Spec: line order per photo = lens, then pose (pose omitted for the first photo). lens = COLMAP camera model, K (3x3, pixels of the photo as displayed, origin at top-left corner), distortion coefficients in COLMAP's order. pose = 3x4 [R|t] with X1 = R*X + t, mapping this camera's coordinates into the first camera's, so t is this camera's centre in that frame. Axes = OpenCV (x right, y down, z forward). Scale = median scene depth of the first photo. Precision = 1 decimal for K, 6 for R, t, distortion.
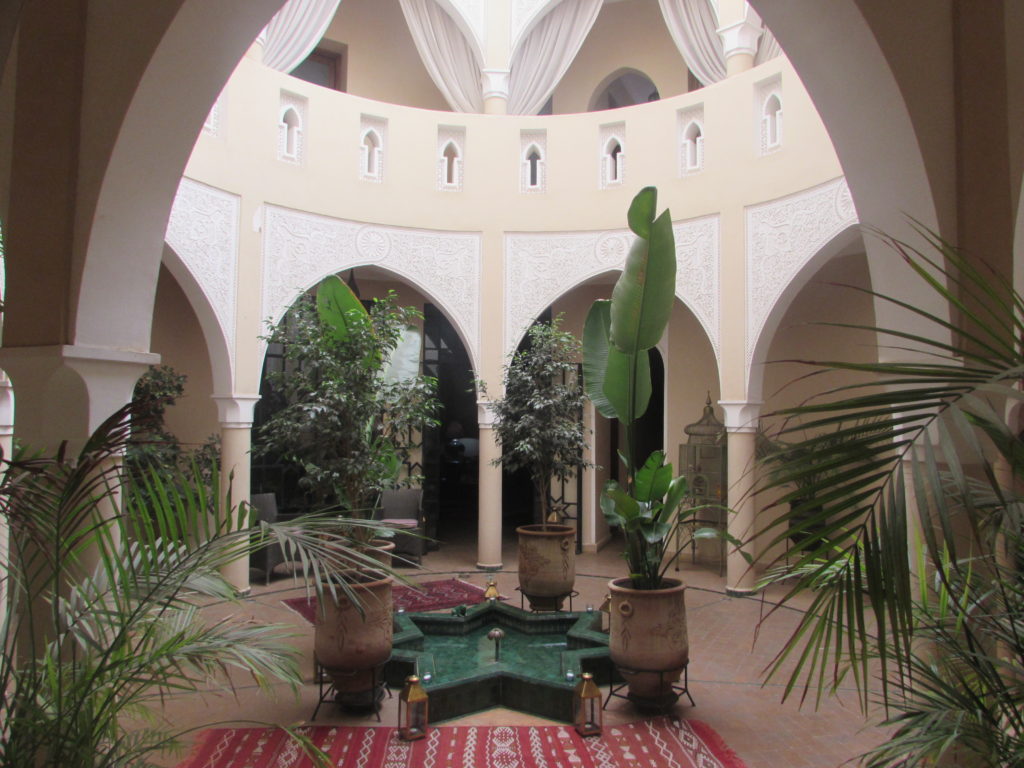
lens RADIAL K [[722.7, 0, 512.0], [0, 722.7, 384.0], [0, 0, 1]] dist [-0.037454, 0.009761]
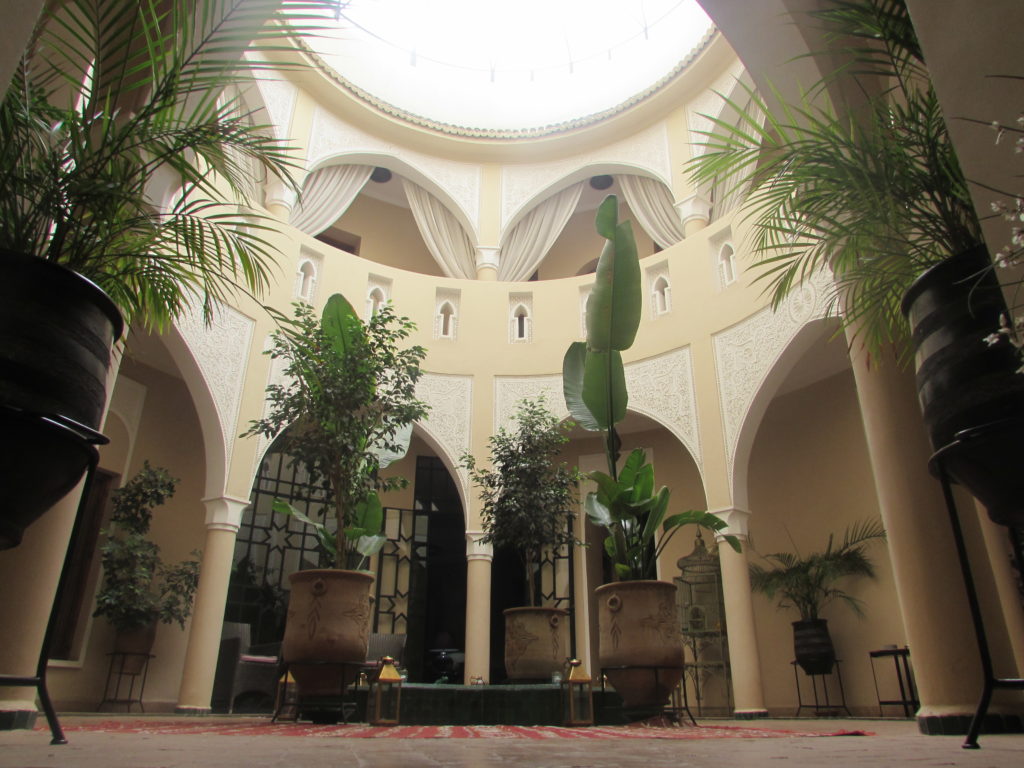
lens RADIAL K [[722.7, 0, 512.0], [0, 722.7, 384.0], [0, 0, 1]] dist [-0.037454, 0.009761]
pose [[0.999974, 0.000699, 0.007195, 0.009058], [0.002043, 0.927414, -0.374030, 0.233359], [-0.006934, 0.374035, 0.927389, 0.003350]]
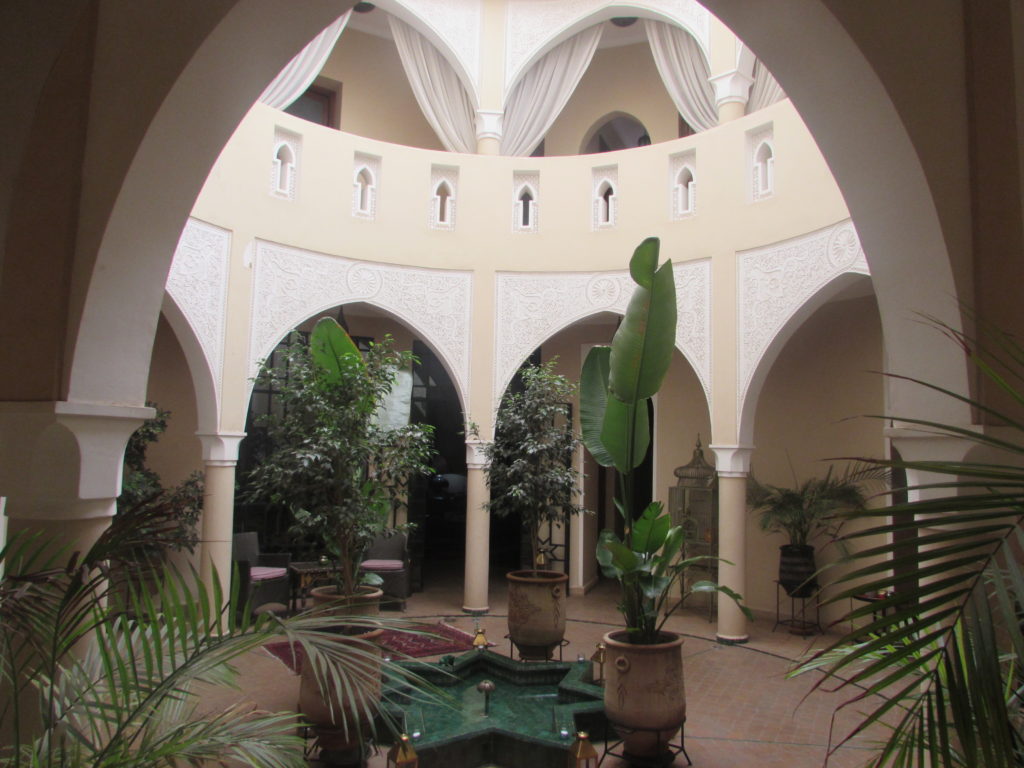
lens RADIAL K [[722.7, 0, 512.0], [0, 722.7, 384.0], [0, 0, 1]] dist [-0.037454, 0.009761]
pose [[0.999568, 0.015792, 0.024793, -0.012270], [-0.014674, 0.998895, -0.044655, -0.011967], [-0.025471, 0.044272, 0.998695, 0.009176]]
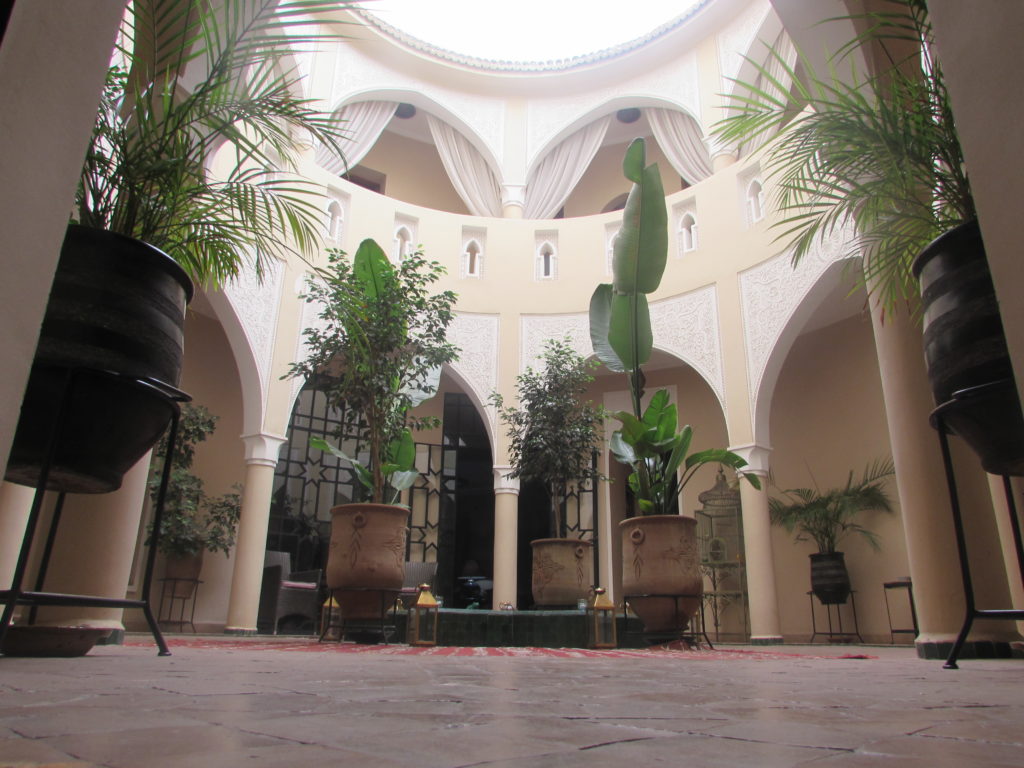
lens RADIAL K [[722.7, 0, 512.0], [0, 722.7, 384.0], [0, 0, 1]] dist [-0.037454, 0.009761]
pose [[0.999669, -0.000387, -0.025717, 0.005322], [-0.007020, 0.957818, -0.287289, 0.233151], [0.024743, 0.287375, 0.957499, -0.018525]]
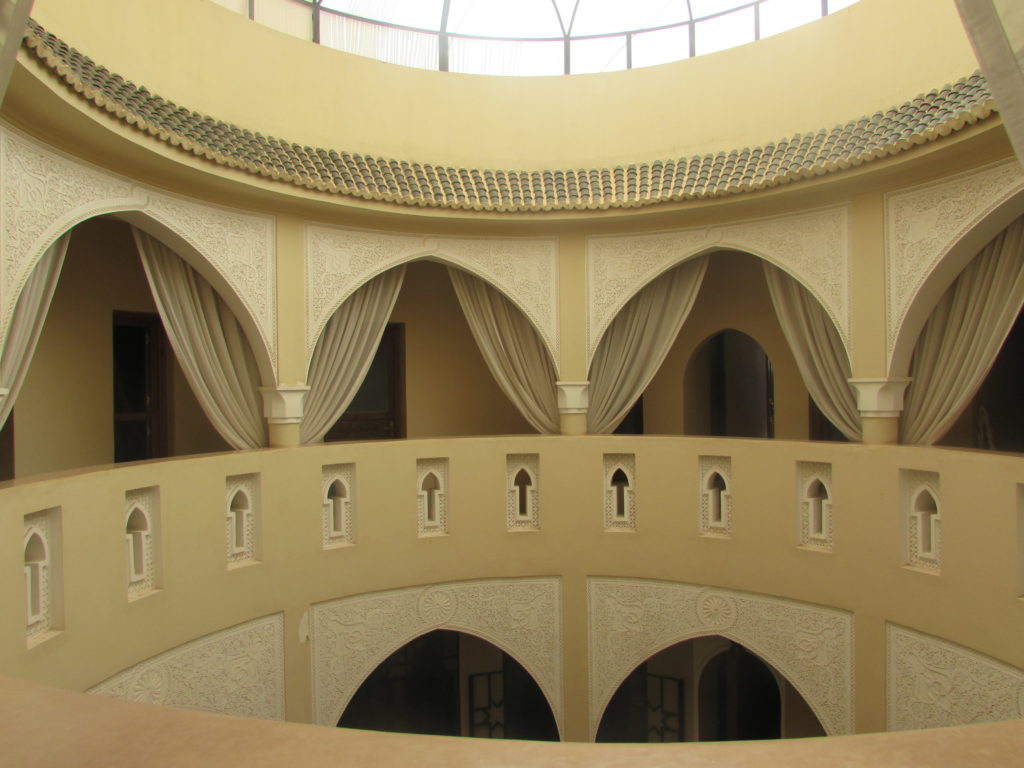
lens RADIAL K [[711.1, 0, 512.0], [0, 711.1, 384.0], [0, 0, 1]] dist [-0.046077, 0.001839]
pose [[0.989689, -0.026699, -0.140721, 0.028671], [0.032693, 0.998646, 0.040452, -0.542799], [0.139450, -0.044636, 0.989223, 0.185551]]
